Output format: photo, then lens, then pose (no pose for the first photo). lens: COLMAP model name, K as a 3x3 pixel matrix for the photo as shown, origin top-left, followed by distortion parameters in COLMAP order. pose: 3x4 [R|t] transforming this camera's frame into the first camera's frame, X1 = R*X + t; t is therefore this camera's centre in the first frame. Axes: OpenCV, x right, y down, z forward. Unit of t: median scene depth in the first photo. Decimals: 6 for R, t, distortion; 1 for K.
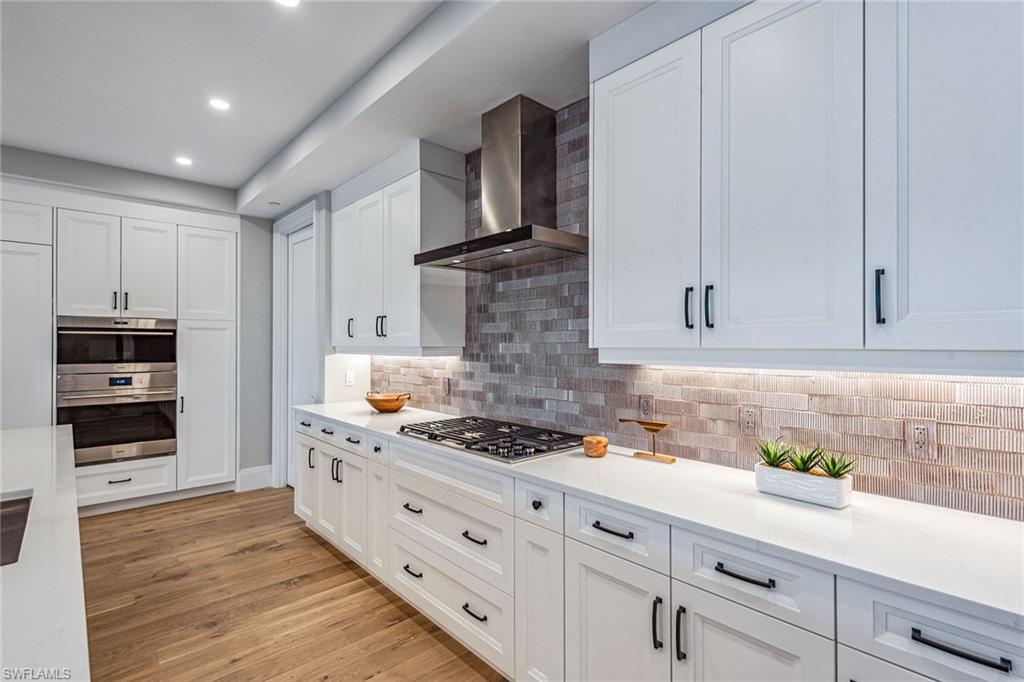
lens RADIAL K [[477.2, 0, 510.9], [0, 477.2, 343.7], [0, 0, 1]] dist [0.001574, -0.000242]
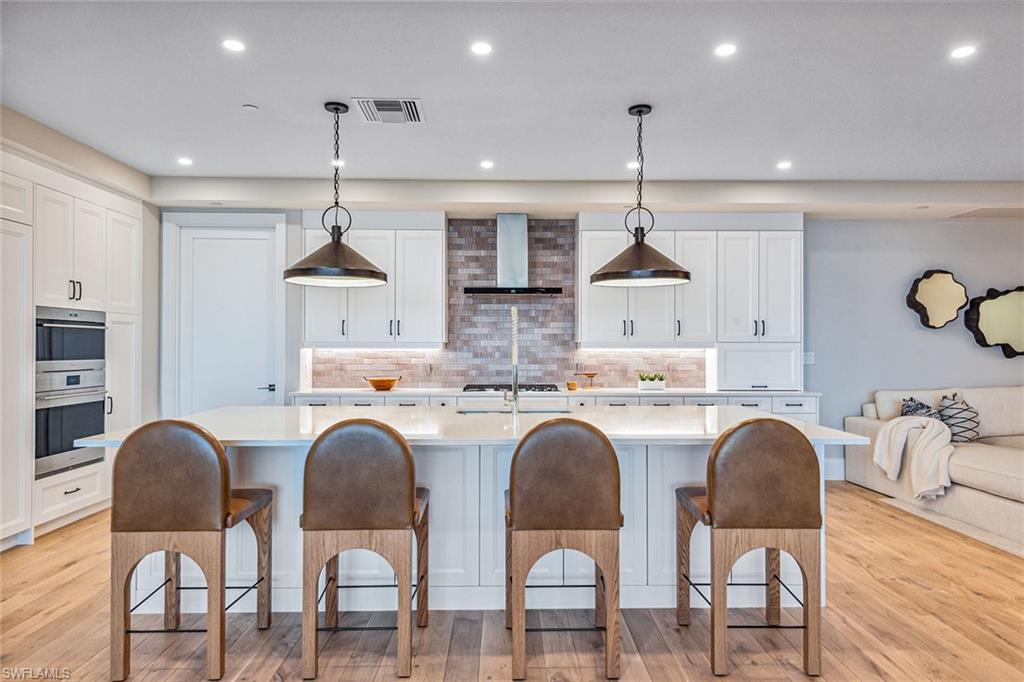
lens RADIAL K [[629.7, 0, 509.3], [0, 629.7, 340.9], [0, 0, 1]] dist [-0.001476, -0.000160]
pose [[0.670482, 0.006309, 0.741899, -1.388372], [-0.001771, 0.999975, -0.006902, 0.014454], [-0.741923, 0.003314, 0.670477, -0.487737]]
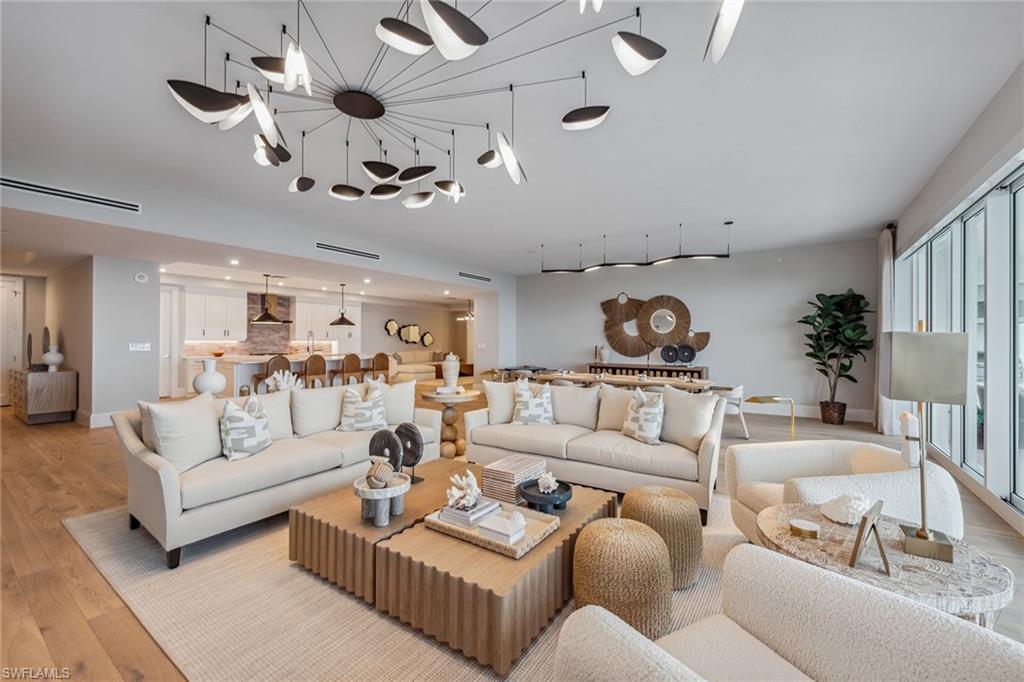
lens RADIAL K [[418.6, 0, 510.7], [0, 418.6, 339.4], [0, 0, 1]] dist [-0.001189, -0.000035]
pose [[-0.211572, 0.001087, 0.977362, -3.864368], [-0.009117, 0.999954, -0.003086, 0.003622], [-0.977320, -0.009563, -0.211552, -0.479424]]
